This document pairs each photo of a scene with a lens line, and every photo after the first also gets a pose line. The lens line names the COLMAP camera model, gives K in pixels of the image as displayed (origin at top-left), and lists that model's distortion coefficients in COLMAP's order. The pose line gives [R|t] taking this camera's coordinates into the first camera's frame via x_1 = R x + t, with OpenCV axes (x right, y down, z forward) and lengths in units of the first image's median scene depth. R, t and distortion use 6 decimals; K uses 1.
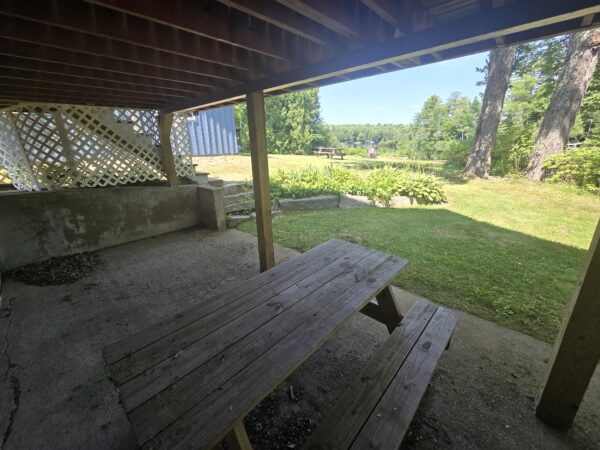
lens RADIAL K [[245.2, 0, 303.7], [0, 245.2, 221.7], [0, 0, 1]] dist [-0.008177, 0.002858]
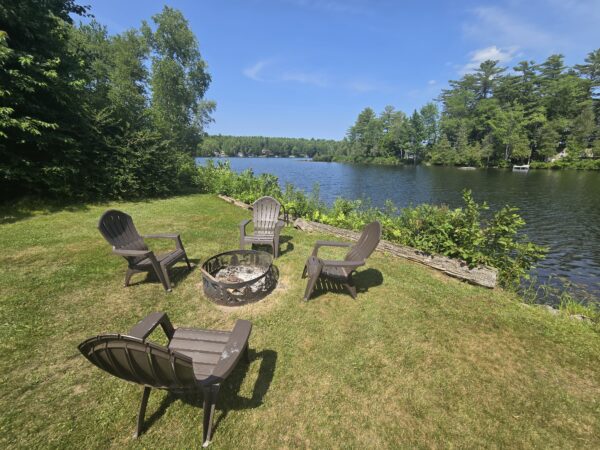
lens RADIAL K [[245.2, 0, 303.5], [0, 245.2, 223.2], [0, 0, 1]] dist [-0.008177, 0.002858]
pose [[0.969279, -0.031460, 0.243942, 0.103565], [0.041708, 0.998446, -0.036954, -0.105818], [-0.242401, 0.045993, 0.969085, 0.324666]]
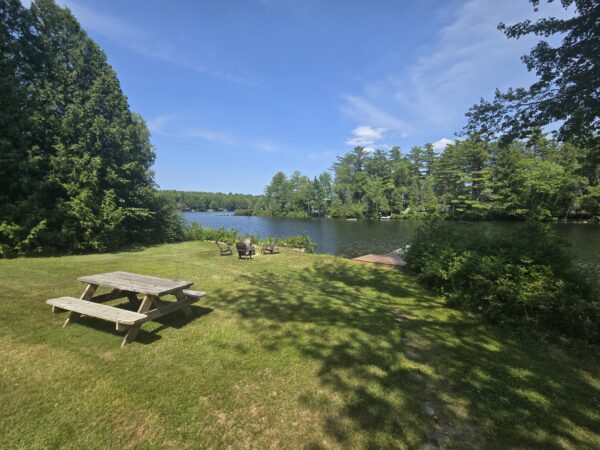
lens RADIAL K [[245.2, 0, 301.1], [0, 245.2, 223.6], [0, 0, 1]] dist [-0.008177, 0.002858]
pose [[0.845500, -0.005879, 0.533943, 0.029854], [0.141269, 0.966773, -0.213056, -0.070116], [-0.514949, 0.255569, 0.818237, 0.172628]]
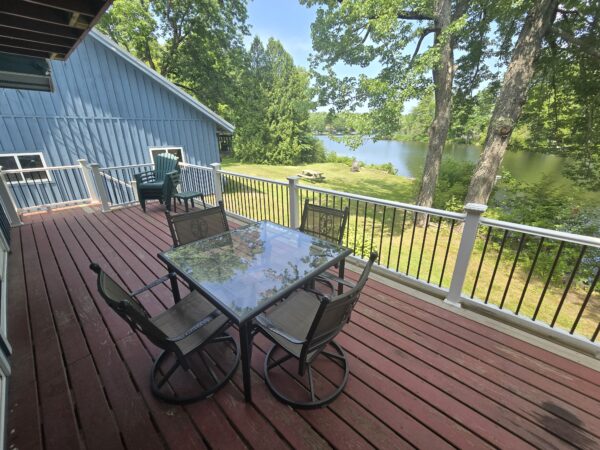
lens RADIAL K [[245.2, 0, 301.9], [0, 245.2, 224.5], [0, 0, 1]] dist [-0.008177, 0.002858]
pose [[0.999766, 0.018348, 0.011497, 0.014000], [-0.018984, 0.998142, 0.057904, -0.031419], [-0.010413, -0.058108, 0.998256, -0.028894]]
